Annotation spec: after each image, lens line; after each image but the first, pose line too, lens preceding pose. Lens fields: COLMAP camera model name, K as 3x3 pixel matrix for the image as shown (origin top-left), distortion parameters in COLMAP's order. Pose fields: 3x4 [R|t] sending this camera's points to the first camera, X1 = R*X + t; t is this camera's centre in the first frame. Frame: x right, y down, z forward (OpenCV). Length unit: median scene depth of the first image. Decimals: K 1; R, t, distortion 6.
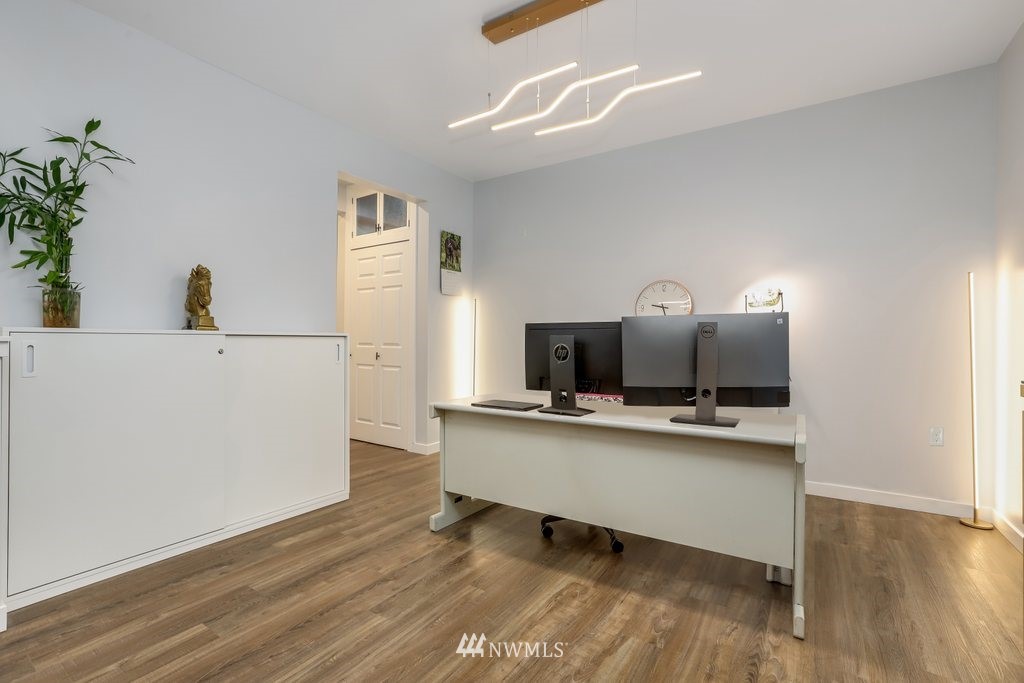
lens RADIAL K [[468.1, 0, 512.0], [0, 468.1, 341.5], [0, 0, 1]] dist [-0.034478, 0.017724]
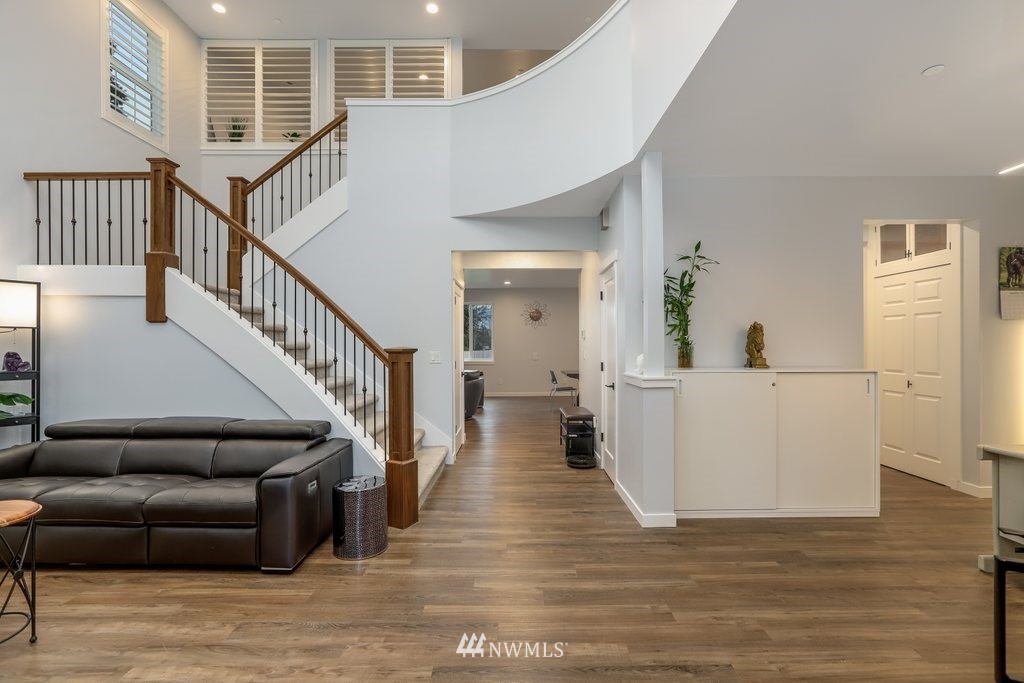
lens RADIAL K [[468.1, 0, 512.0], [0, 468.1, 341.5], [0, 0, 1]] dist [-0.034478, 0.017724]
pose [[0.553489, -0.009643, -0.832800, 0.108280], [0.000600, 0.999937, -0.011179, -0.090040], [0.832856, 0.005688, 0.553460, -0.437662]]
